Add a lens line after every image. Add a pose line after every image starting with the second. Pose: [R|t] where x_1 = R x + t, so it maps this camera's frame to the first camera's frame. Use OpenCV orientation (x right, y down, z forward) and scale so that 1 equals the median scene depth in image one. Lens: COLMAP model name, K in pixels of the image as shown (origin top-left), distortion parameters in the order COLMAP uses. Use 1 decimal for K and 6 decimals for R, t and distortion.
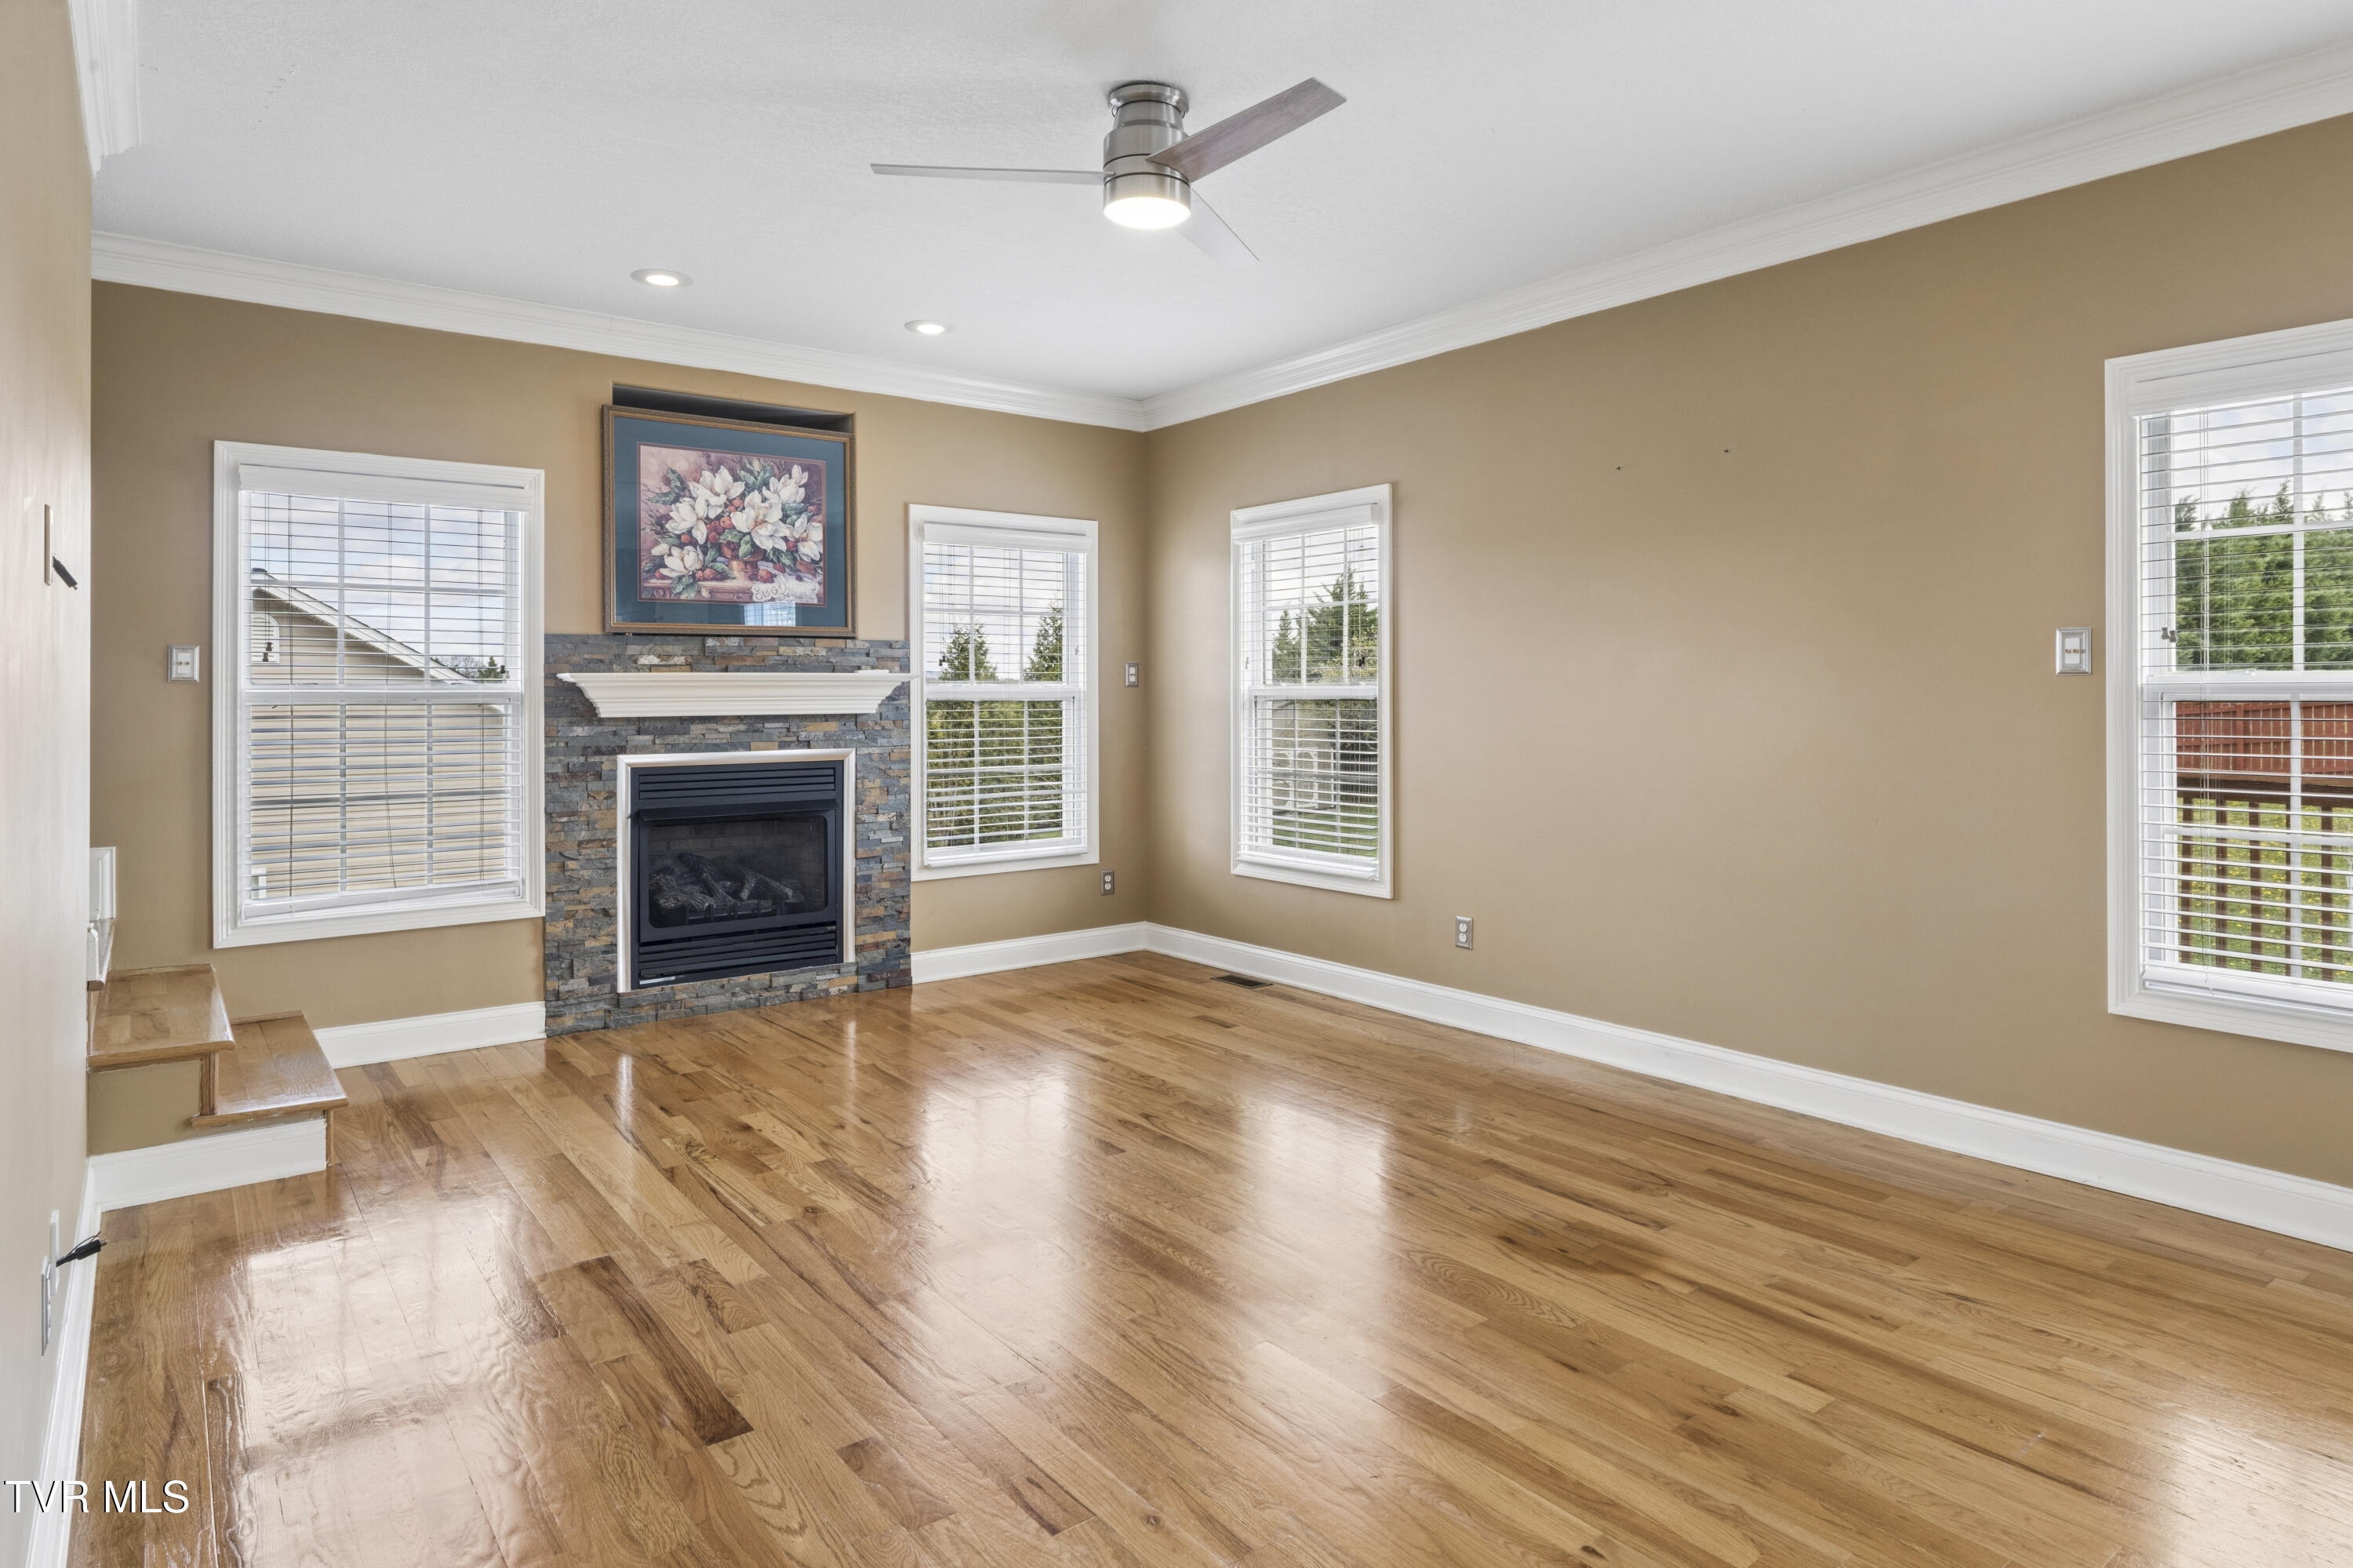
lens RADIAL K [[1325.6, 0, 1215.7], [0, 1325.6, 687.1], [0, 0, 1]] dist [-0.005256, 0.005243]
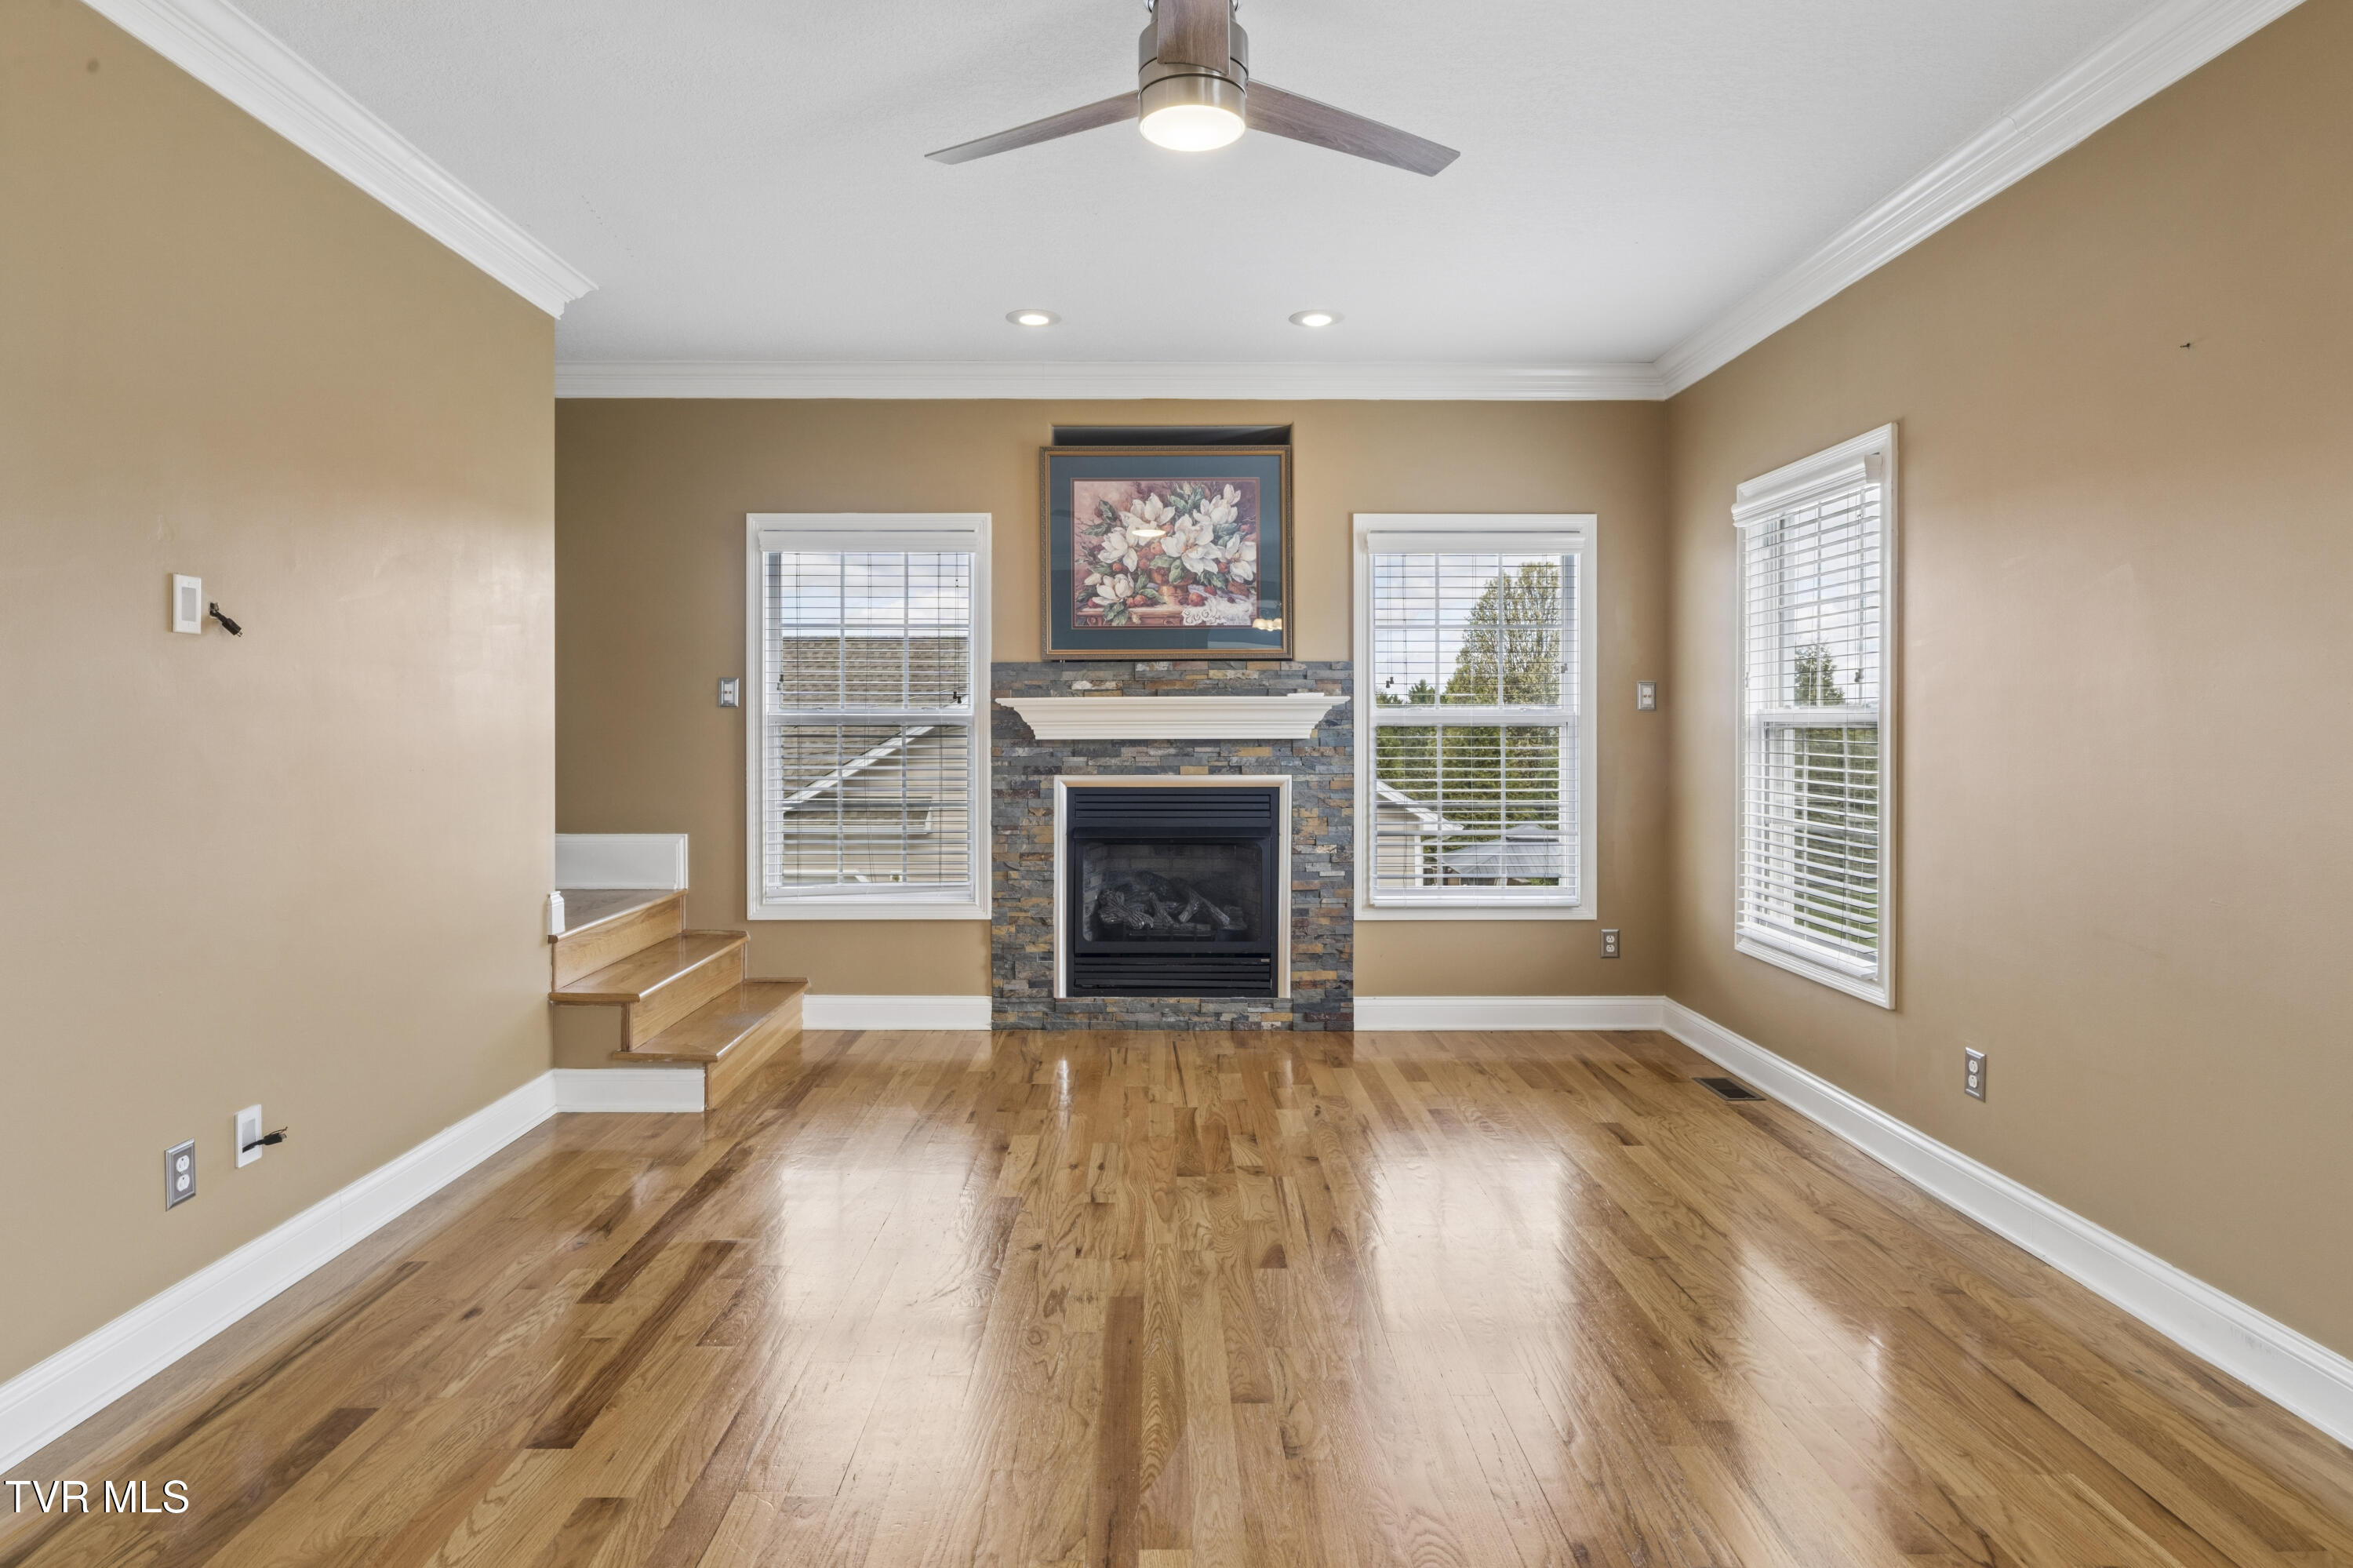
lens RADIAL K [[1325.6, 0, 1157.2], [0, 1325.6, 730.6], [0, 0, 1]] dist [-0.005256, 0.005243]
pose [[0.789887, 0.008925, -0.613188, 0.251989], [-0.000233, 0.999898, 0.014254, 0.000361], [0.613253, -0.011116, 0.789809, 0.198079]]
